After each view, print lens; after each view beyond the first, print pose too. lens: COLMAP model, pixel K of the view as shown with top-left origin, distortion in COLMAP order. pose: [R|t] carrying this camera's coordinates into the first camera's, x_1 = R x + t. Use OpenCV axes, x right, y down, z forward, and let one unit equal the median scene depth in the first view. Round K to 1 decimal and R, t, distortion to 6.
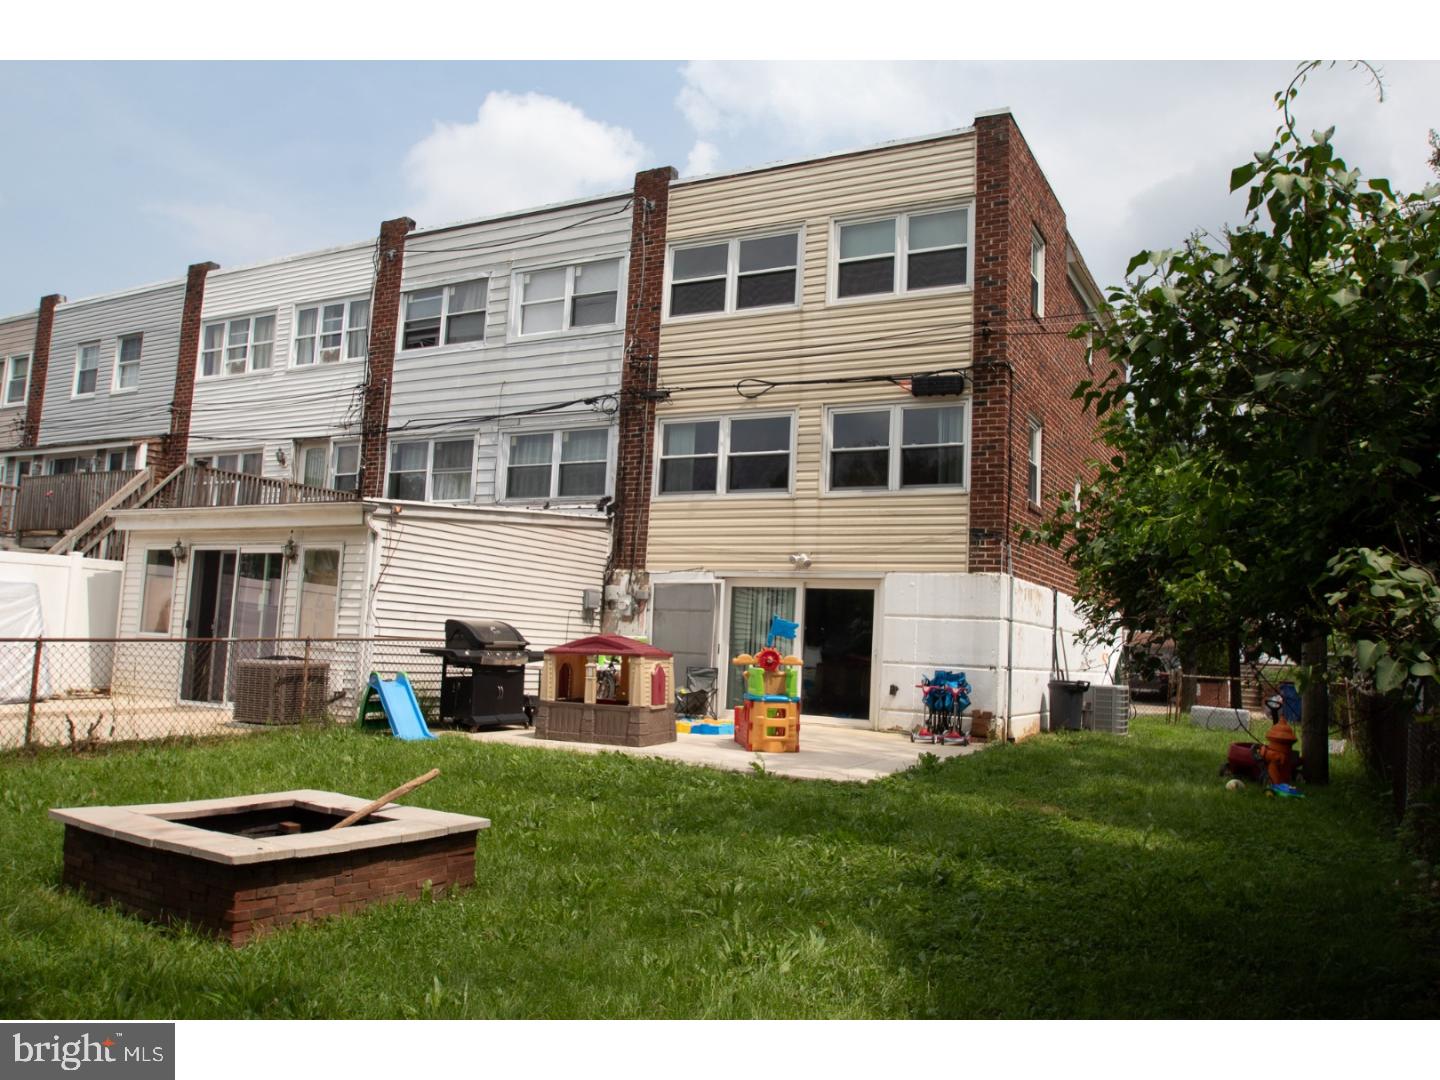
lens RADIAL K [[1148.9, 0, 720.0], [0, 1148.9, 540.0], [0, 0, 1]] dist [-0.005975, -0.001893]
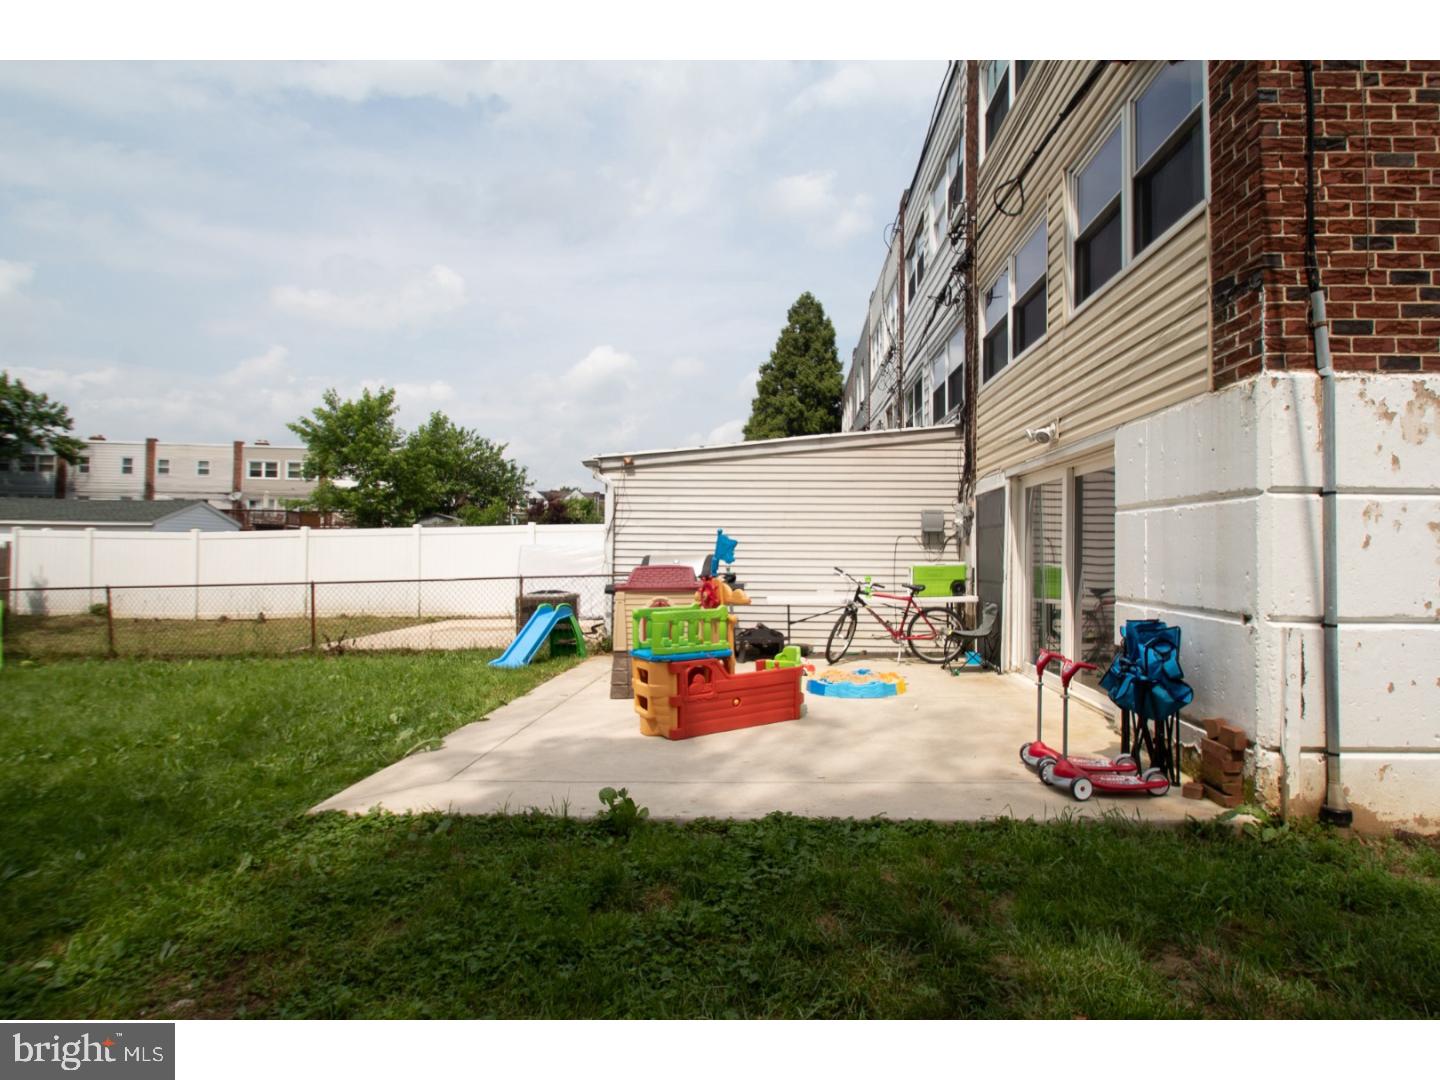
lens RADIAL K [[735.0, 0, 720.0], [0, 735.0, 540.0], [0, 0, 1]] dist [-0.002102, -0.000015]
pose [[0.411765, -0.060076, -0.909308, 0.384576], [0.102308, 0.994564, -0.019381, 0.069405], [0.905529, -0.085049, 0.415673, 0.718721]]
